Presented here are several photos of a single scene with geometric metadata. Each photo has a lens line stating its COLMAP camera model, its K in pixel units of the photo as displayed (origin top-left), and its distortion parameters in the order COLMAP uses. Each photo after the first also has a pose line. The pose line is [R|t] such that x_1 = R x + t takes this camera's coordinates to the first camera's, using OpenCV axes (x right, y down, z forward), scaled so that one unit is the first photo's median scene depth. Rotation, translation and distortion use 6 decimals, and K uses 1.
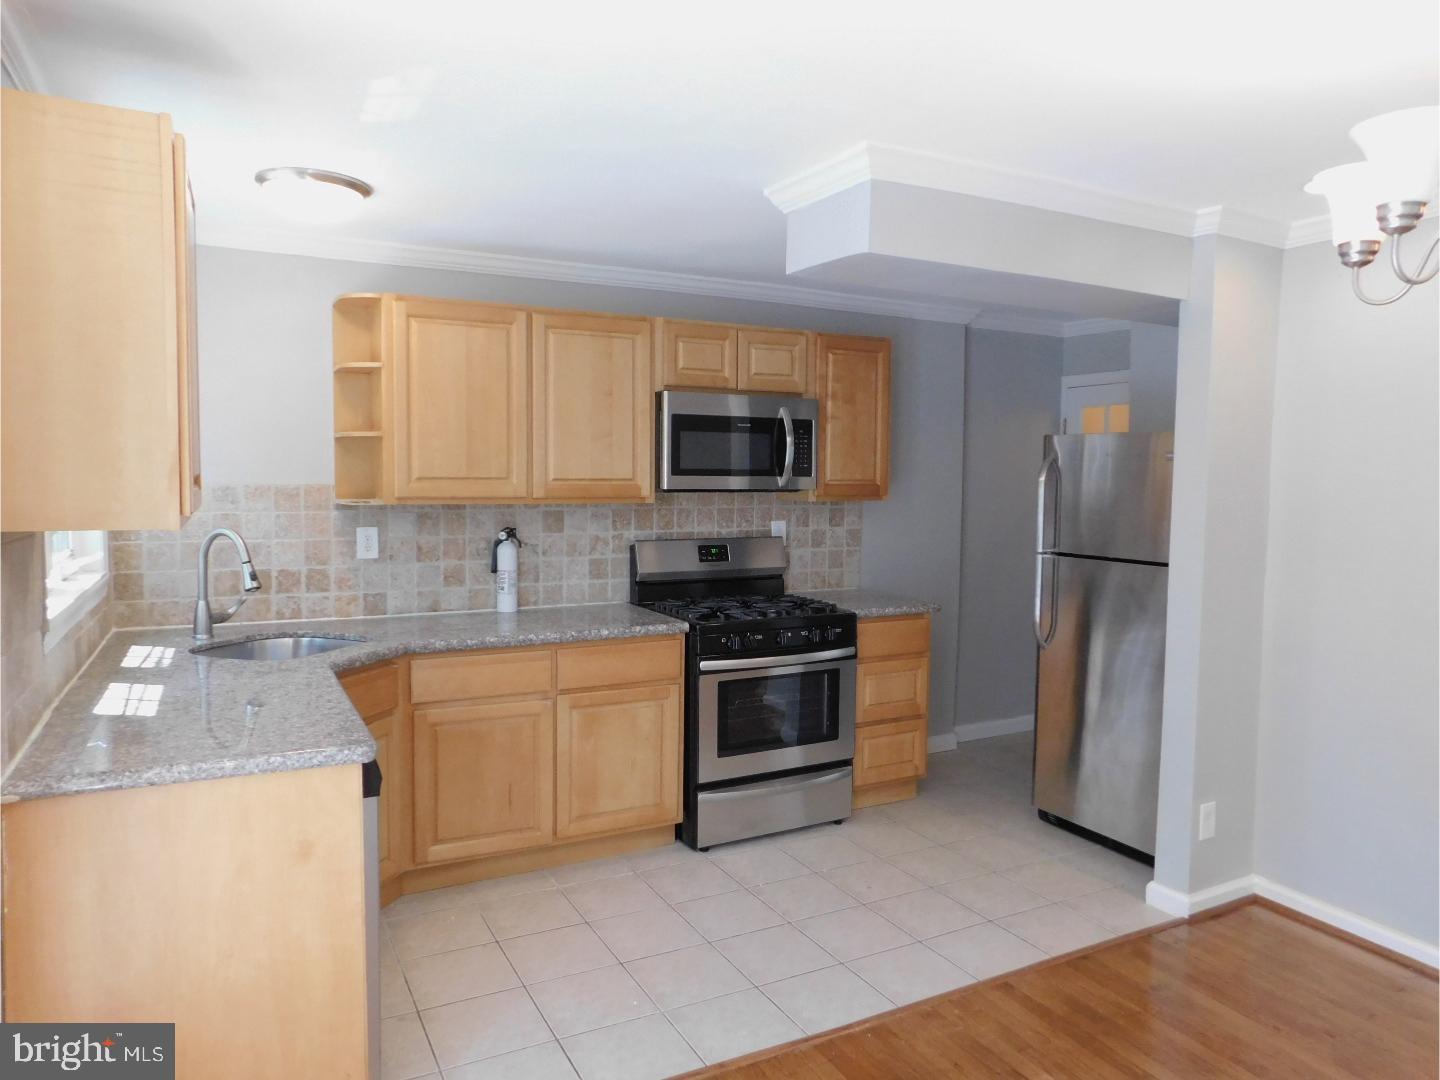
lens RADIAL K [[966.3, 0, 721.8], [0, 966.3, 538.2], [0, 0, 1]] dist [-0.053239, 0.044609]
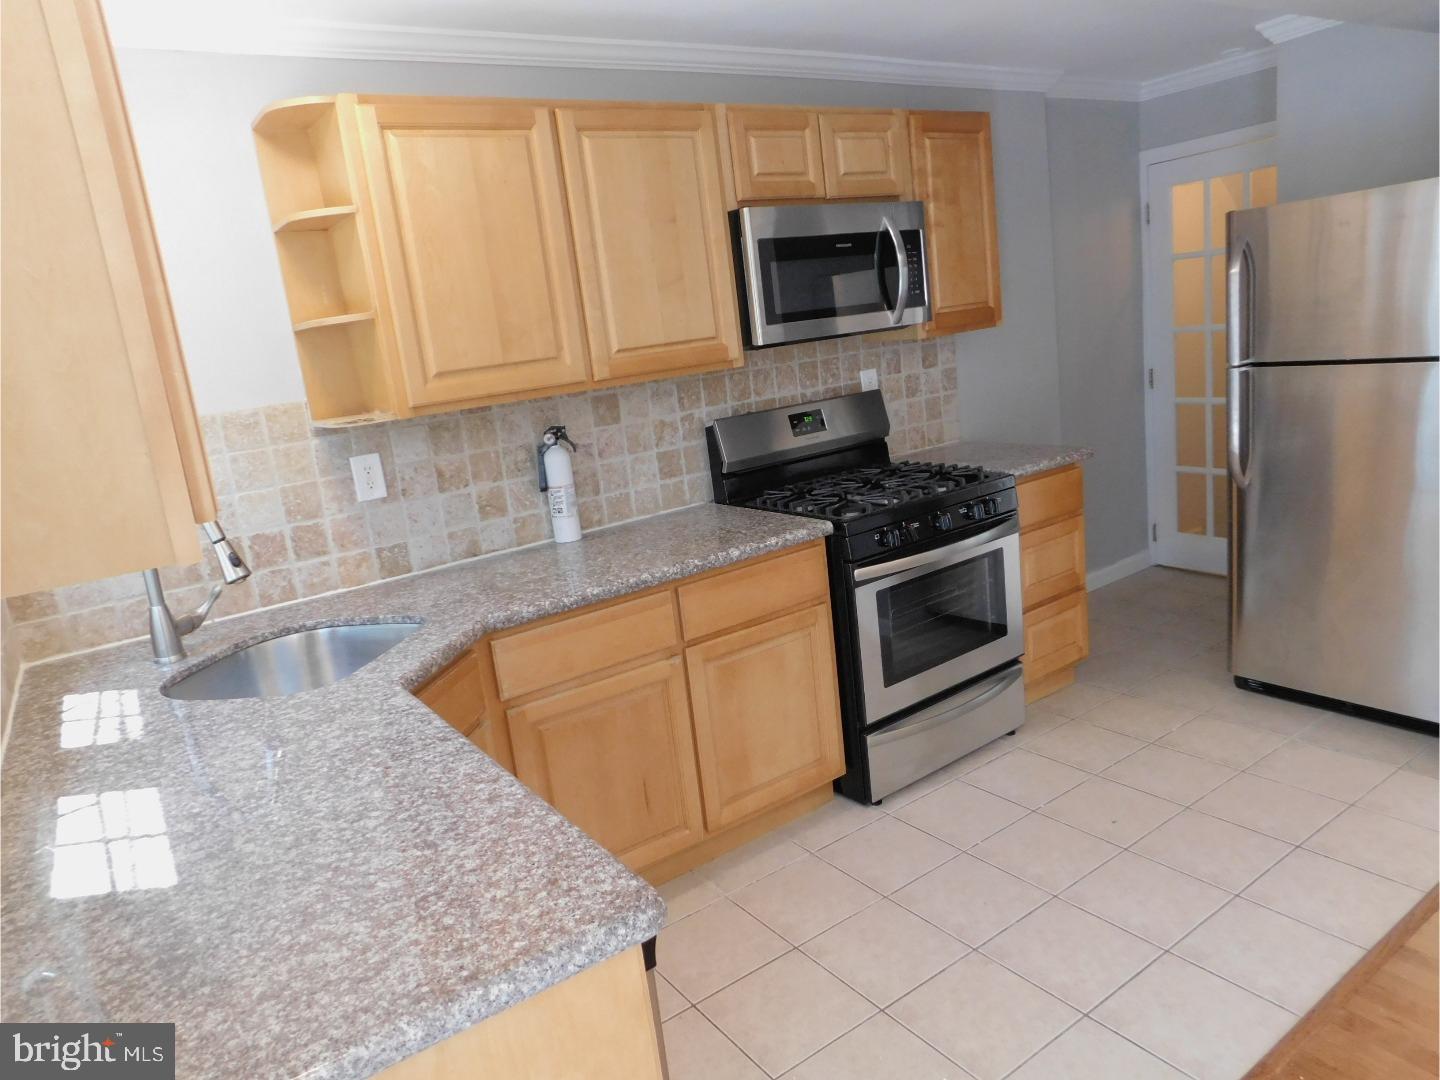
lens RADIAL K [[966.3, 0, 722.2], [0, 966.3, 536.9], [0, 0, 1]] dist [-0.053239, 0.044609]
pose [[0.984850, -0.148328, 0.089824, -0.186236], [0.133677, 0.979363, 0.151585, -0.024554], [-0.110455, -0.137281, 0.984354, 0.278483]]
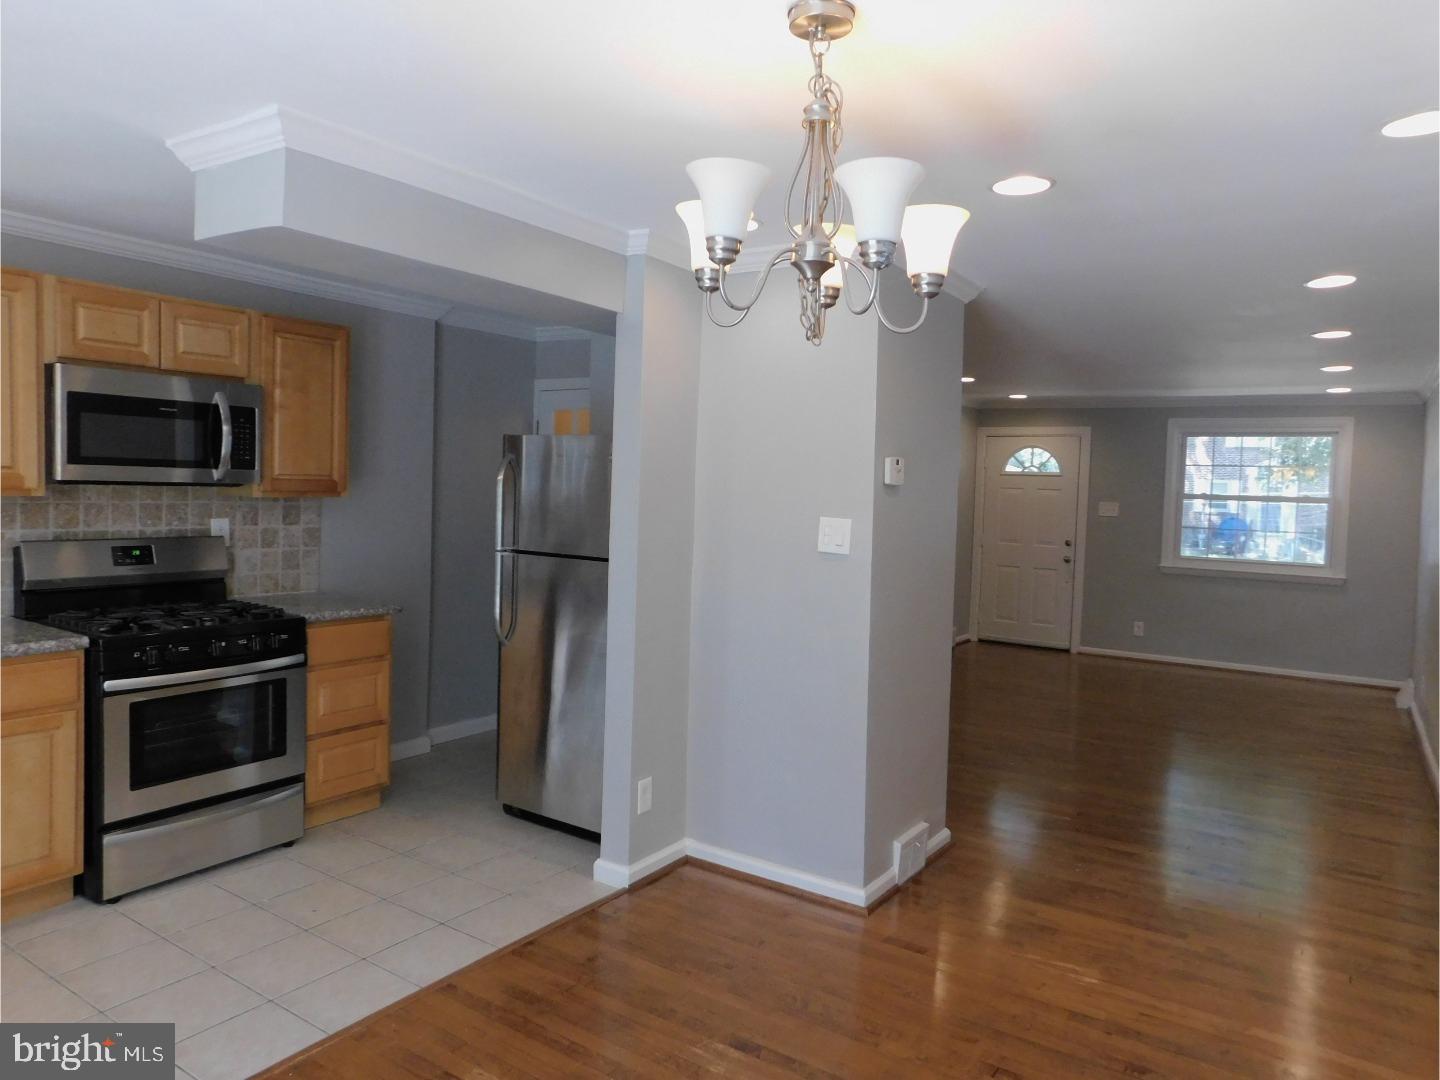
lens RADIAL K [[966.3, 0, 721.1], [0, 966.3, 538.3], [0, 0, 1]] dist [-0.053239, 0.044609]
pose [[0.880598, -0.005615, 0.473830, 0.060258], [0.005735, 0.999983, 0.001192, 0.002609], [-0.473829, 0.001668, 0.880615, -0.005485]]
